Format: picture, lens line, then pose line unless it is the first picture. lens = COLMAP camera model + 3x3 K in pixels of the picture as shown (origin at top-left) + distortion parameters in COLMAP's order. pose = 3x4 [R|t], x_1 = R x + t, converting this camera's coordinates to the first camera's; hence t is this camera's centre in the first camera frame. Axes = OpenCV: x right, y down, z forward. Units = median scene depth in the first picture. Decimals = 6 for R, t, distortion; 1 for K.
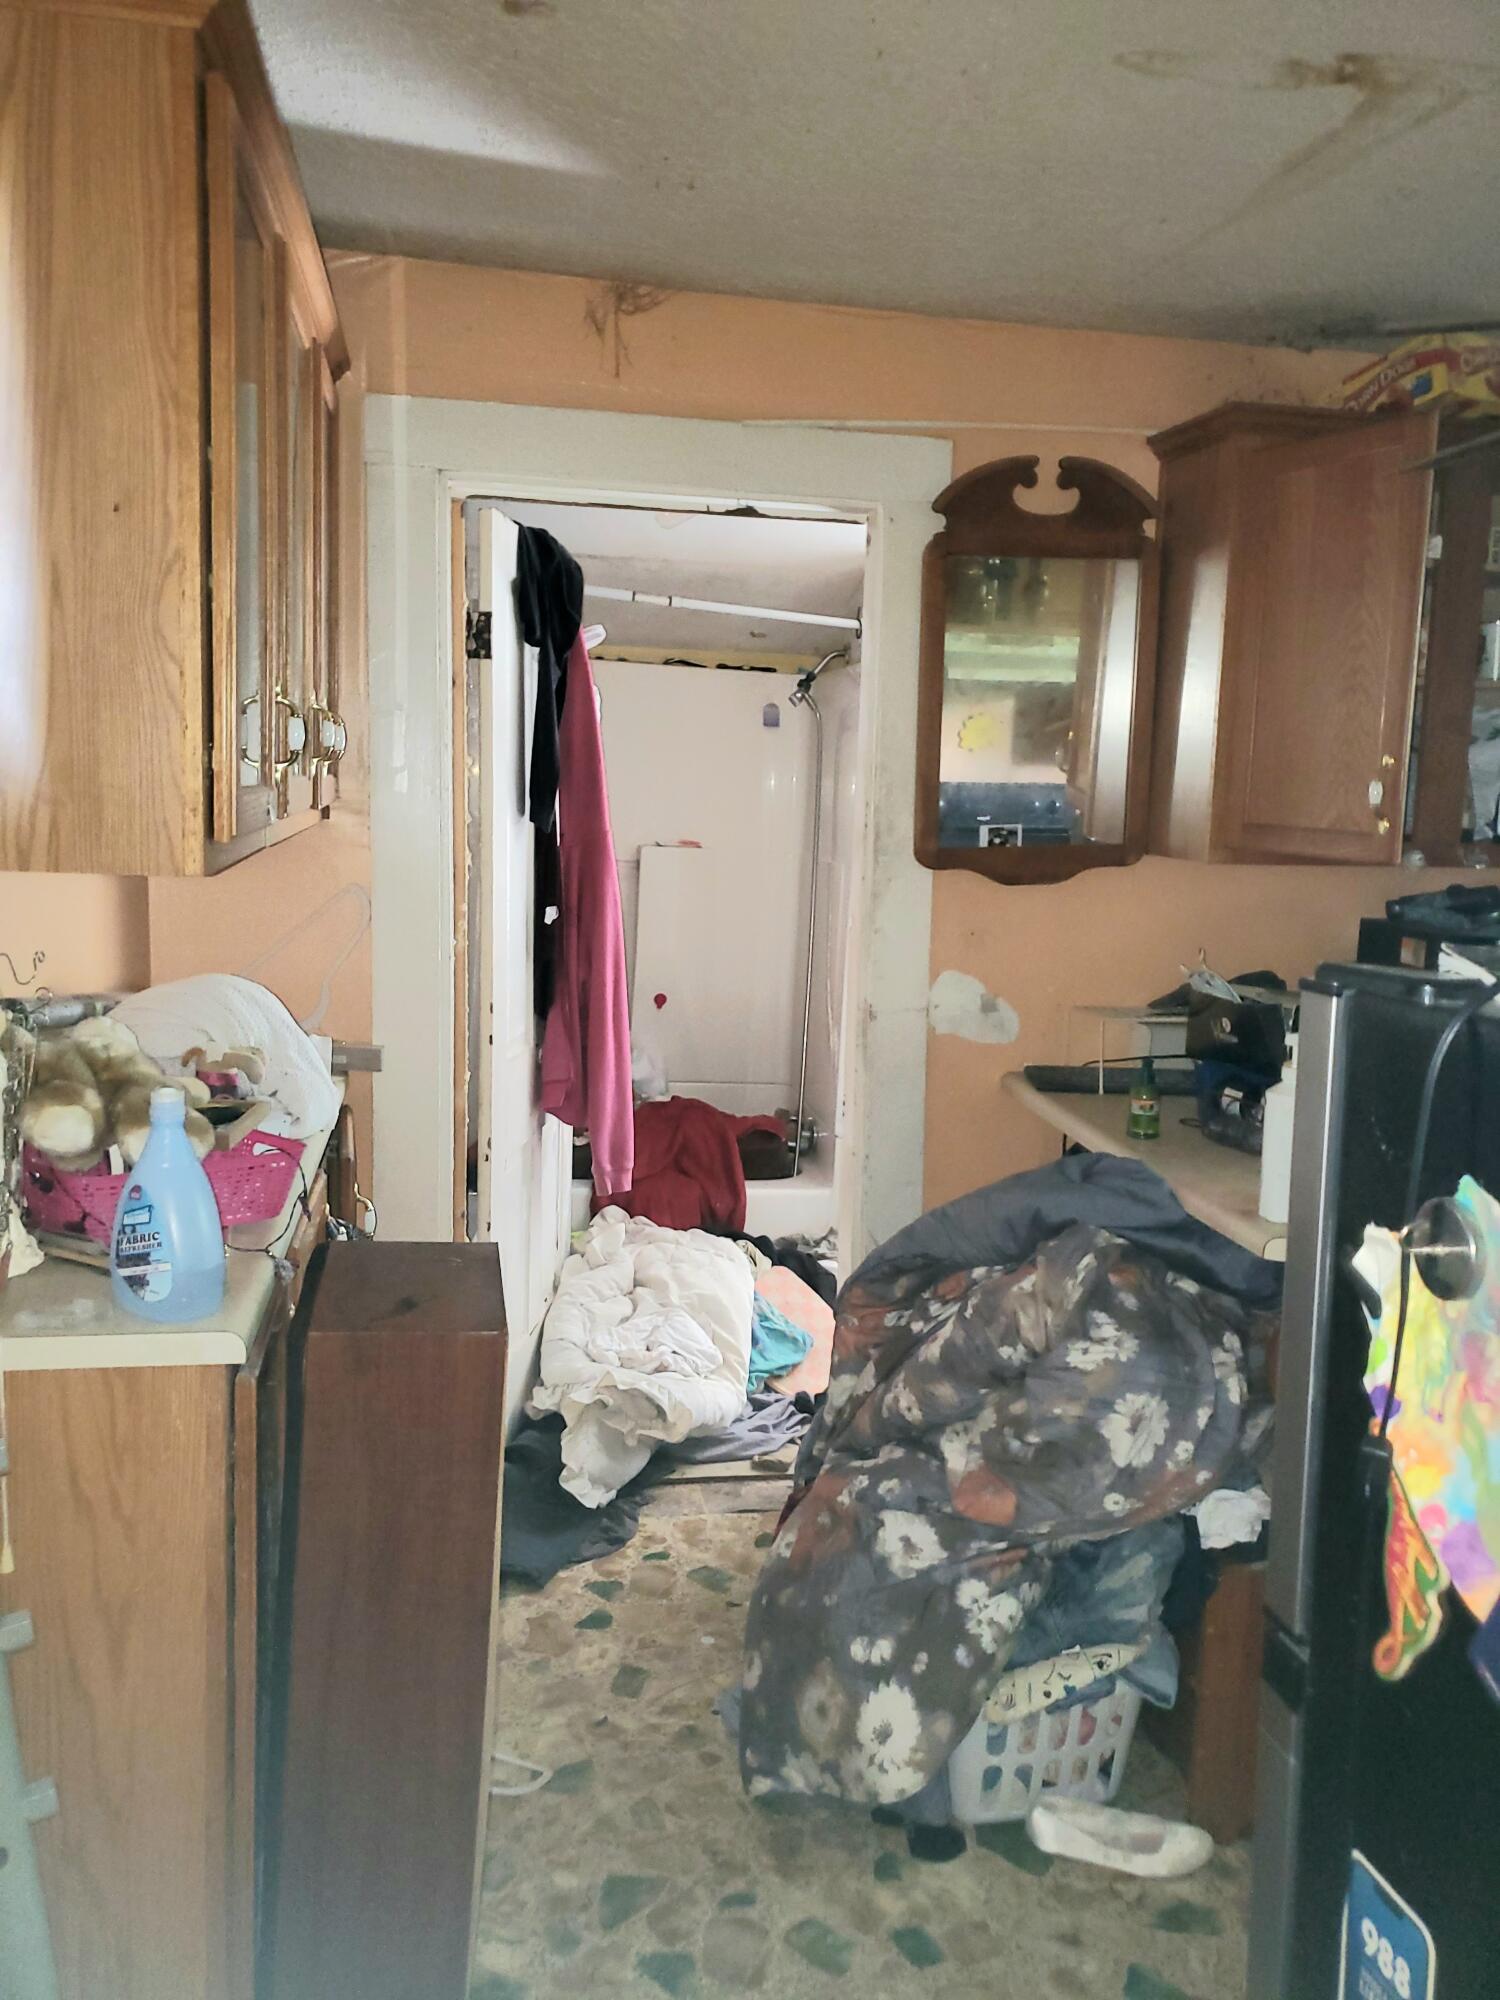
lens RADIAL K [[1559.4, 0, 759.2], [0, 1559.4, 983.0], [0, 0, 1]] dist [0.007866, -0.010042]
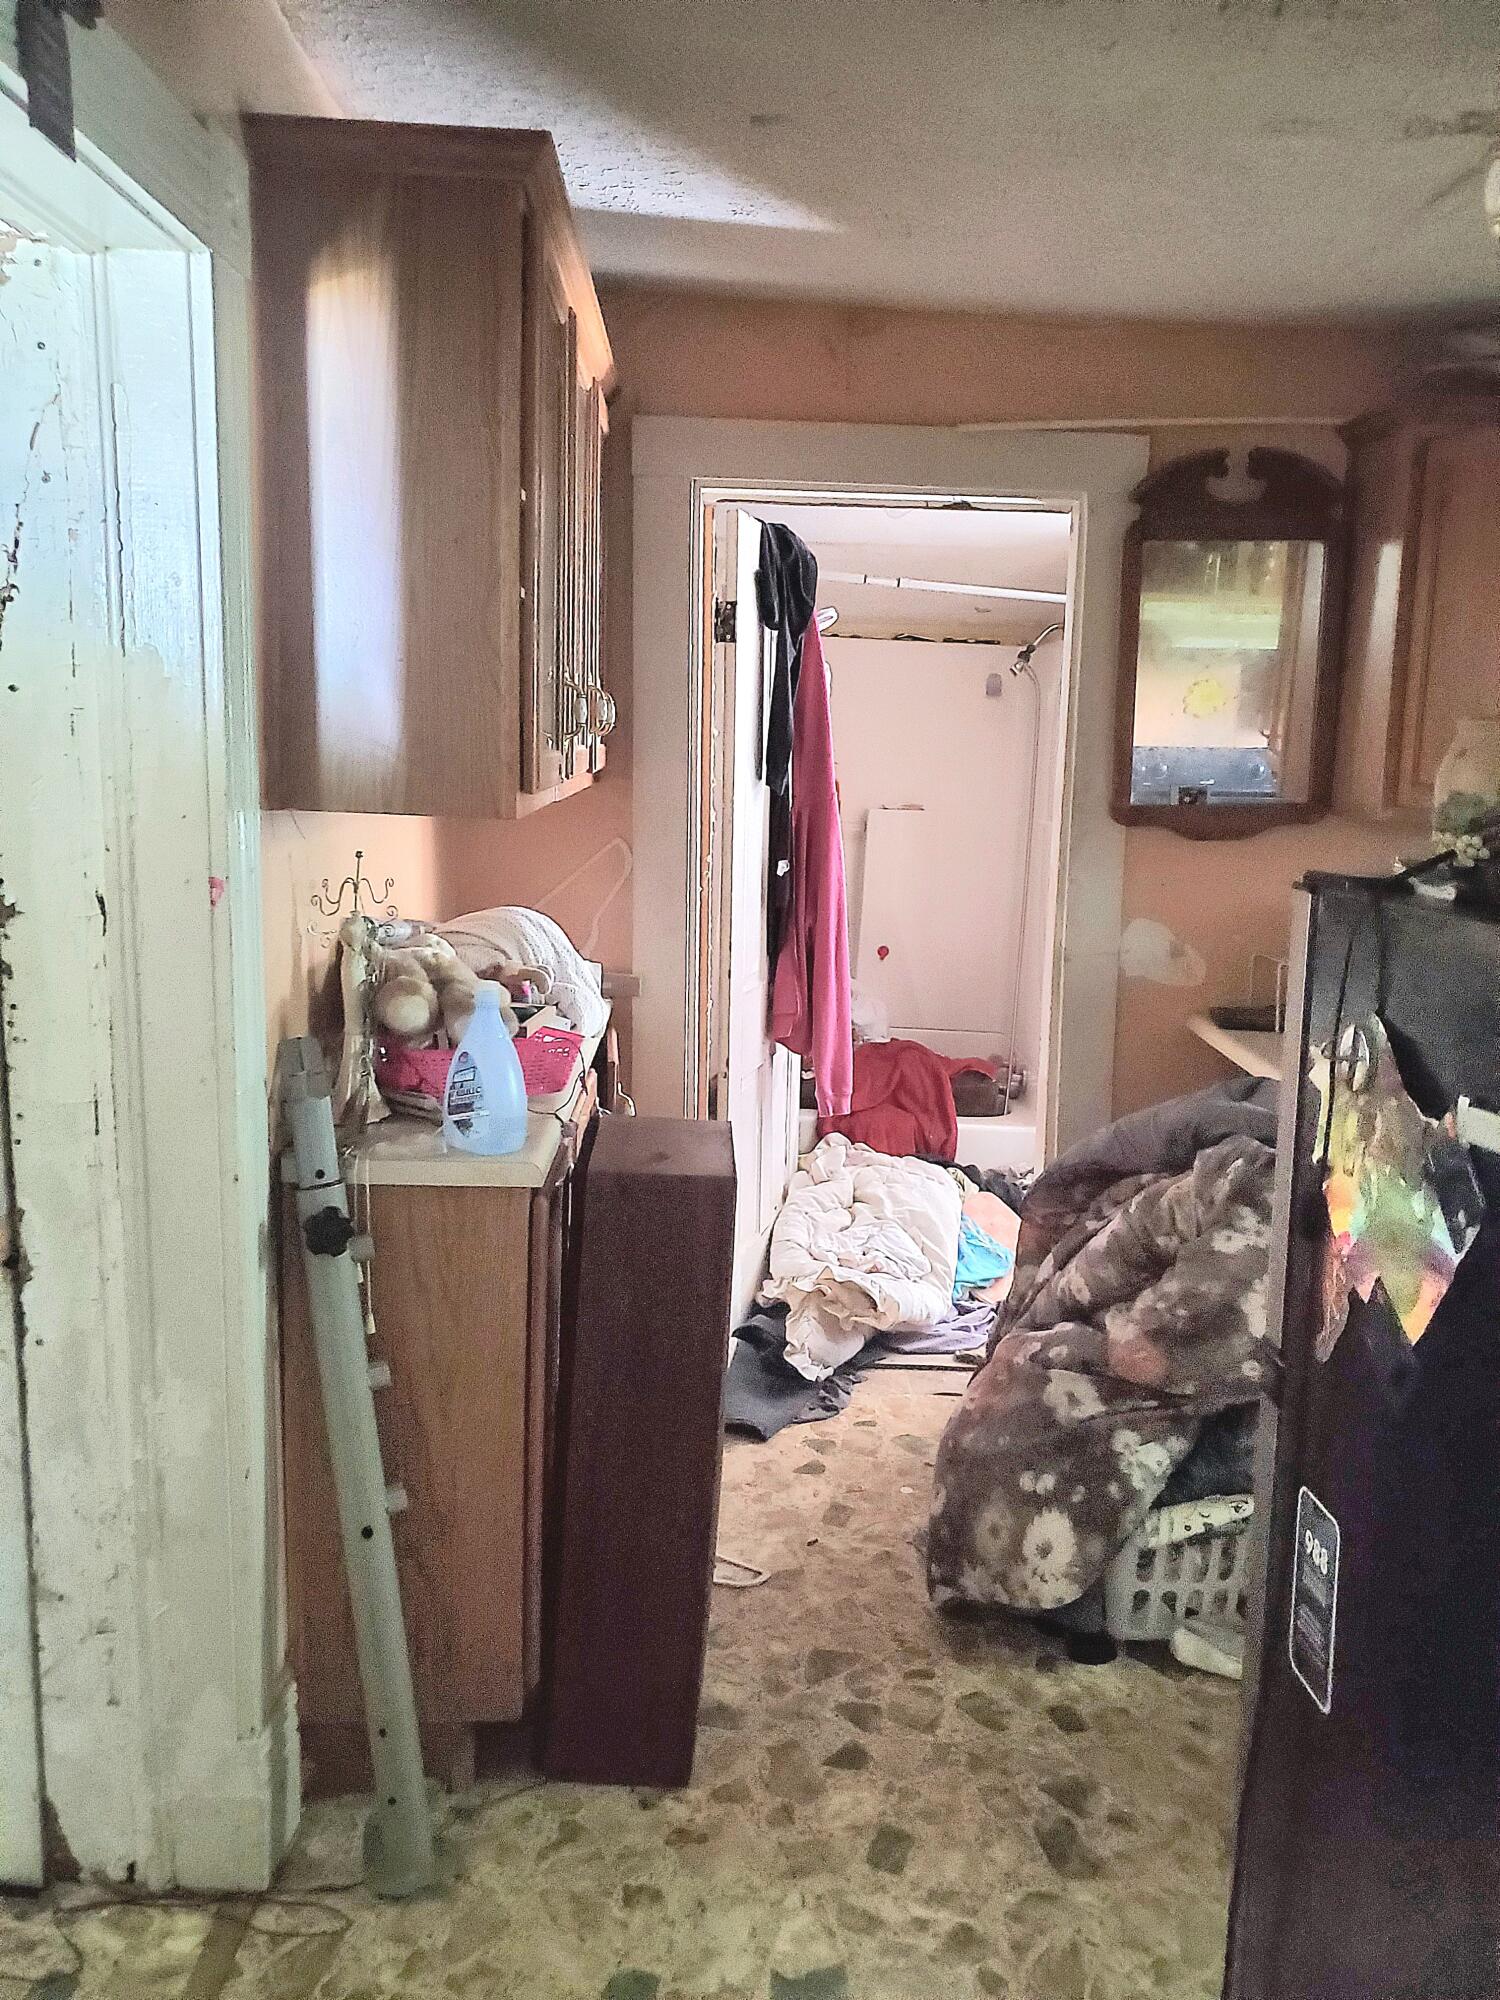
lens RADIAL K [[1559.4, 0, 748.2], [0, 1559.4, 1007.3], [0, 0, 1]] dist [0.007866, -0.010042]
pose [[0.986966, 0.020591, -0.159605, 0.031310], [-0.014997, 0.999233, 0.036170, 0.022740], [0.160227, -0.033304, 0.986518, -0.164828]]
